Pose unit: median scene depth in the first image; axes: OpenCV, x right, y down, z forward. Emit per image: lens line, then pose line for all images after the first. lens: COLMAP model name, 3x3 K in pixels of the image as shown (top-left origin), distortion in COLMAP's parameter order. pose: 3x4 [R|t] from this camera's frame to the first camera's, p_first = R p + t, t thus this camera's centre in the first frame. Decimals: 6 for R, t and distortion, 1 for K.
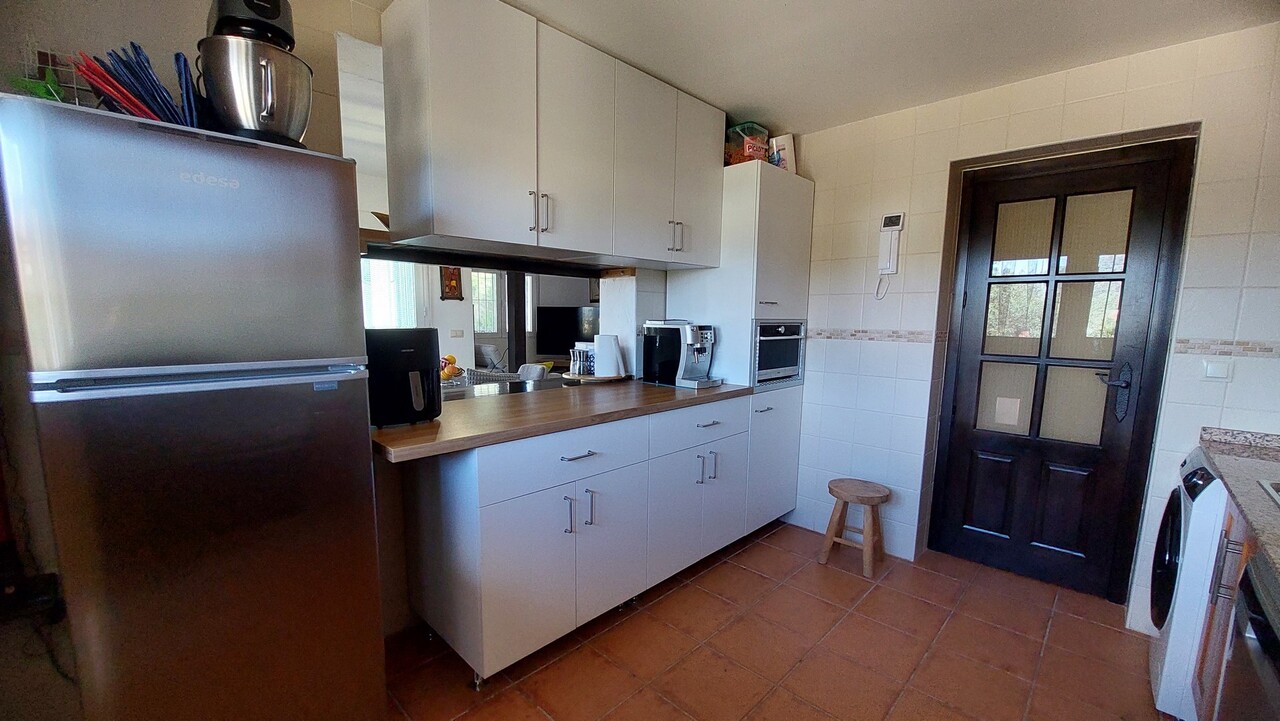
lens RADIAL K [[506.1, 0, 638.6], [0, 506.1, 361.4], [0, 0, 1]] dist [-0.024202, 0.000123]
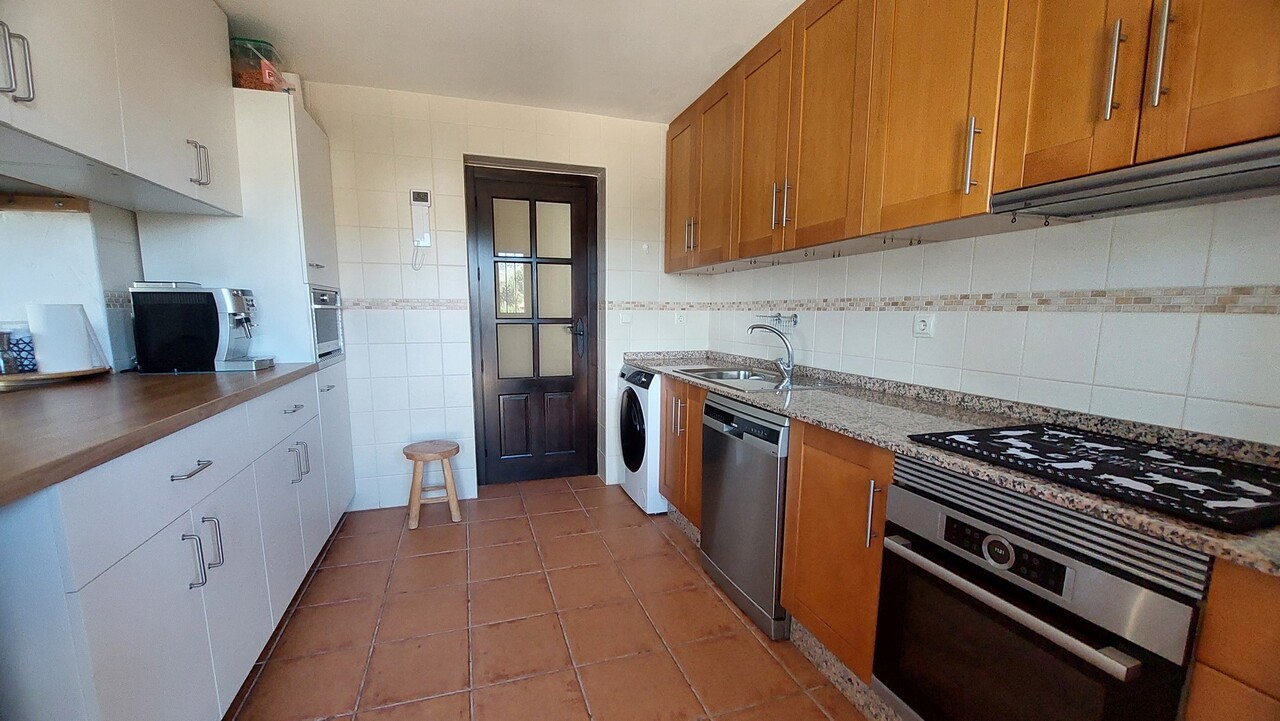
lens RADIAL K [[506.1, 0, 639.2], [0, 506.1, 363.4], [0, 0, 1]] dist [-0.024202, 0.000123]
pose [[0.441885, -0.103992, 0.891024, -0.289548], [0.083847, 0.993698, 0.074393, 0.034124], [-0.893144, 0.041837, 0.447820, 0.125184]]
